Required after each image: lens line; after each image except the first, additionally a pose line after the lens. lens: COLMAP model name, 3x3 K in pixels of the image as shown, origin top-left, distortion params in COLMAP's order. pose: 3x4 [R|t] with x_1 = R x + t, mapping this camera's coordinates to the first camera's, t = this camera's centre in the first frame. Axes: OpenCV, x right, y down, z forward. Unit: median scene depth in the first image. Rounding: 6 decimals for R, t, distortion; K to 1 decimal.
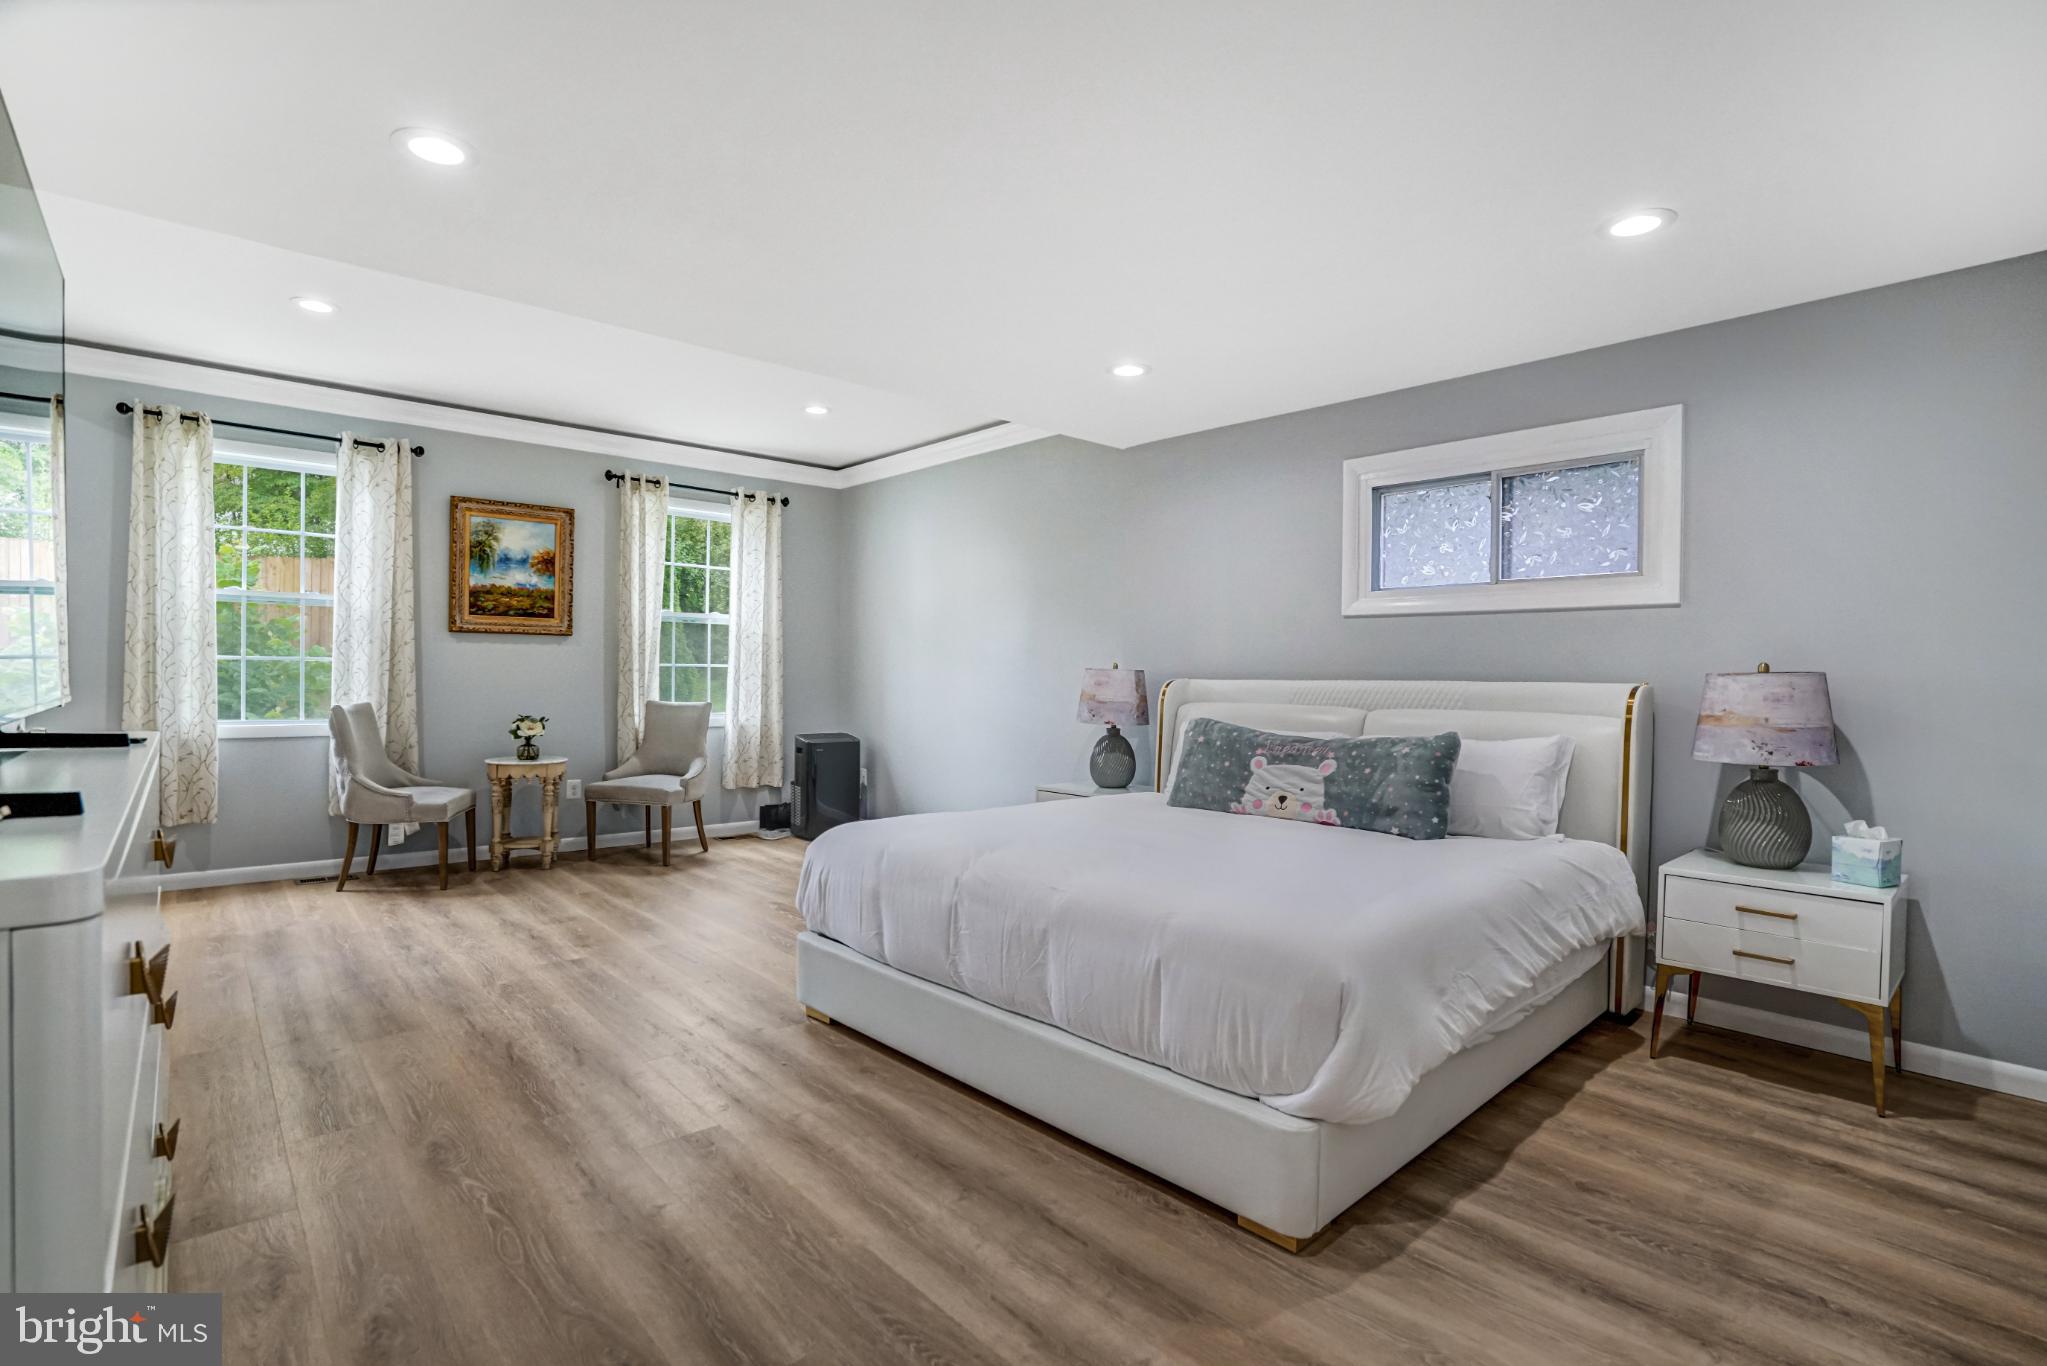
lens RADIAL K [[979.5, 0, 1027.9], [0, 979.5, 681.6], [0, 0, 1]] dist [-0.044535, 0.014594]
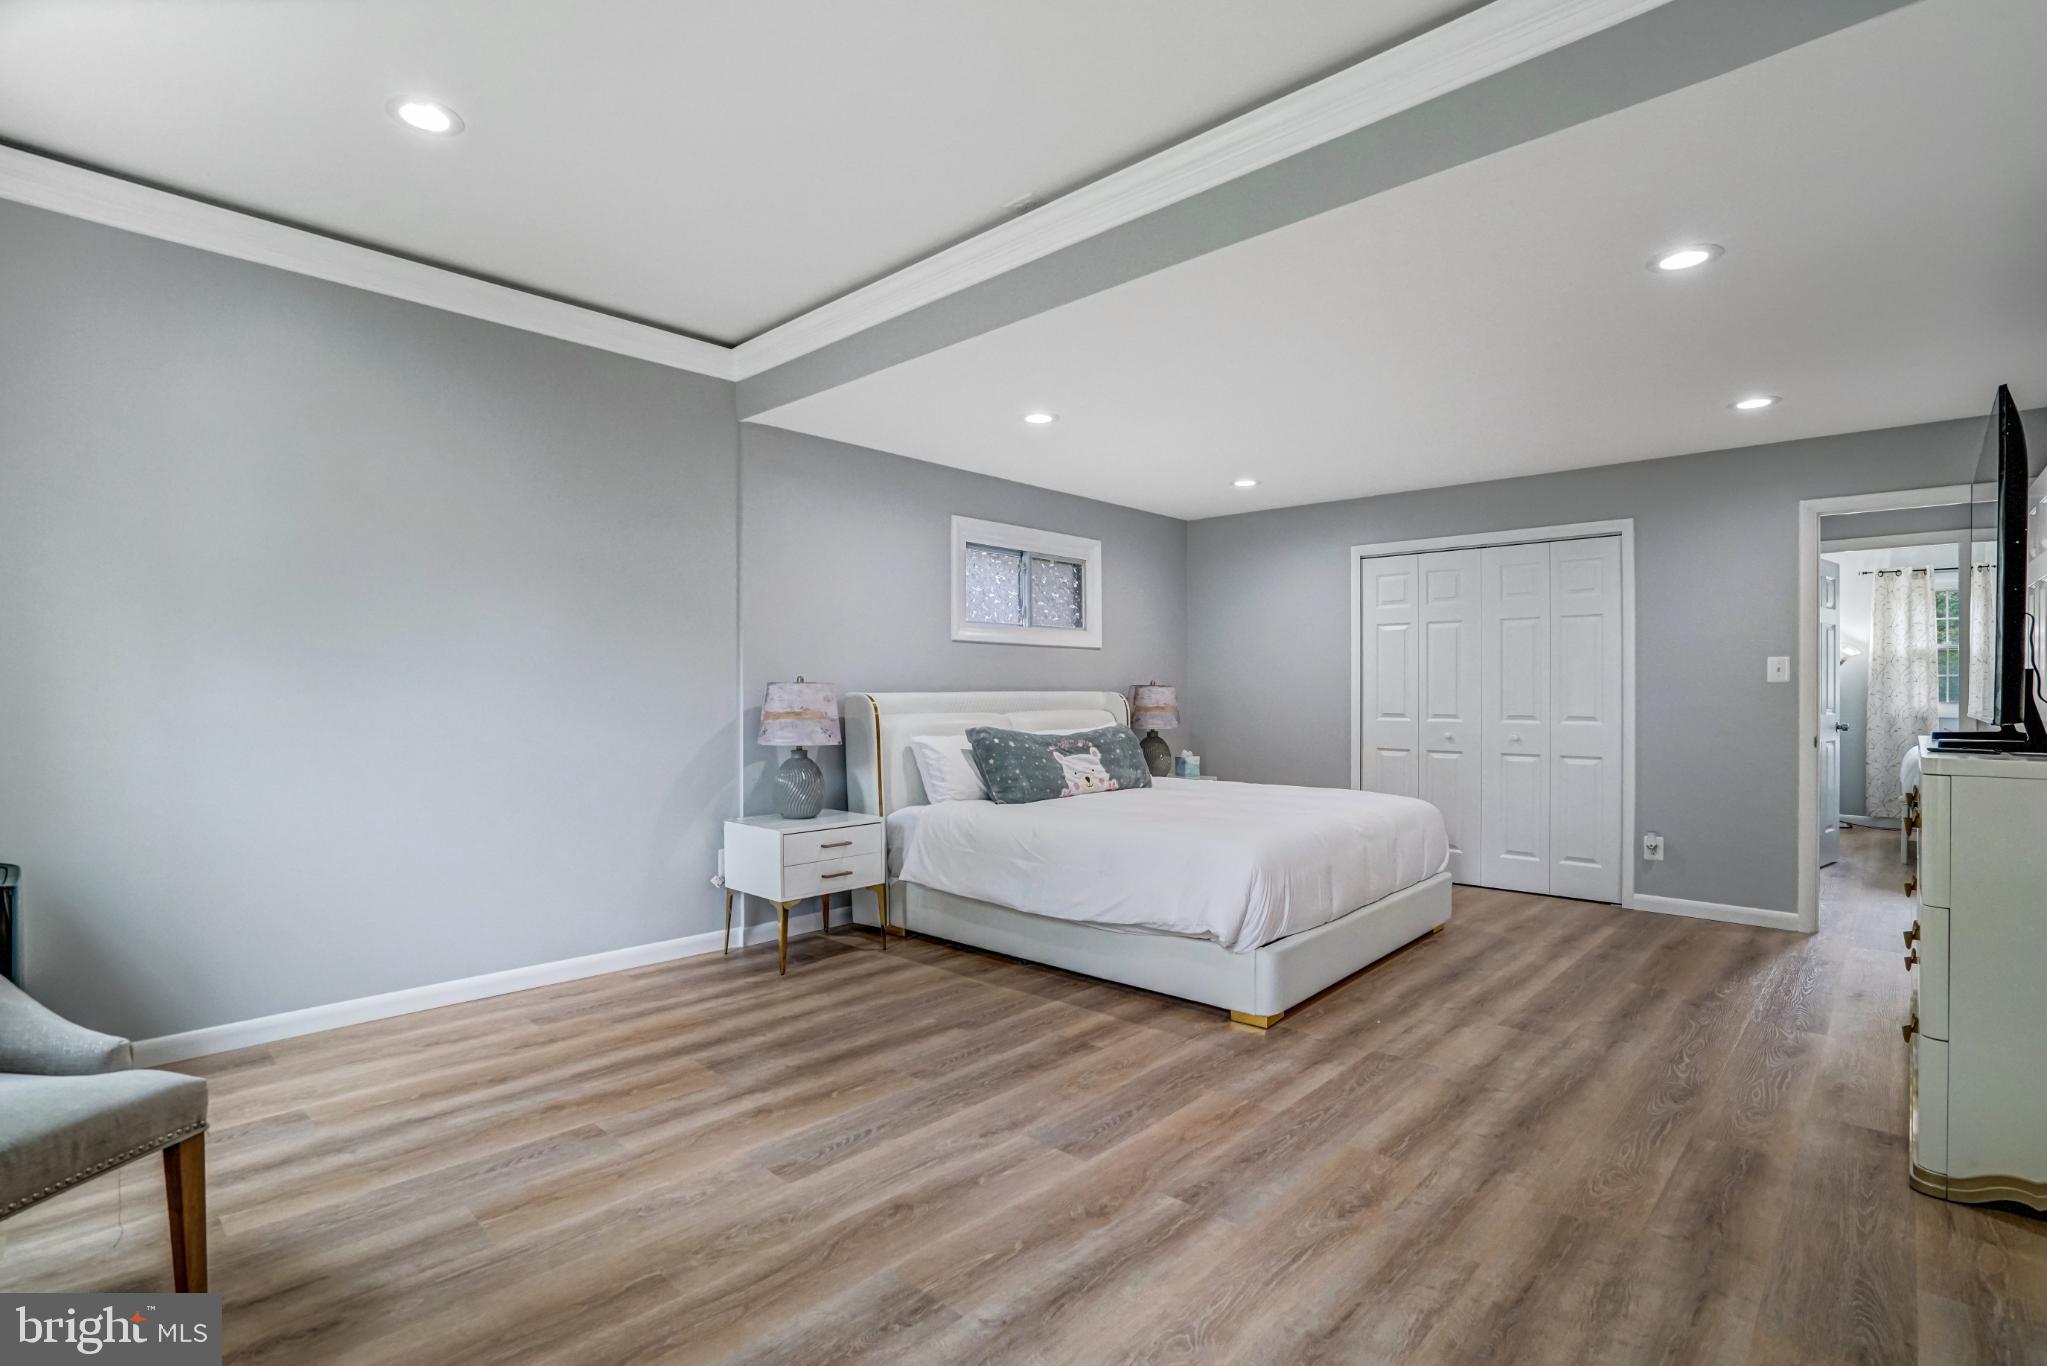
lens RADIAL K [[979.5, 0, 1011.0], [0, 979.5, 690.4], [0, 0, 1]] dist [-0.044535, 0.014594]
pose [[-0.089091, -0.009983, 0.995973, -1.109495], [0.008458, 0.999906, 0.010779, -0.019832], [-0.995988, 0.009384, -0.088998, 1.245041]]
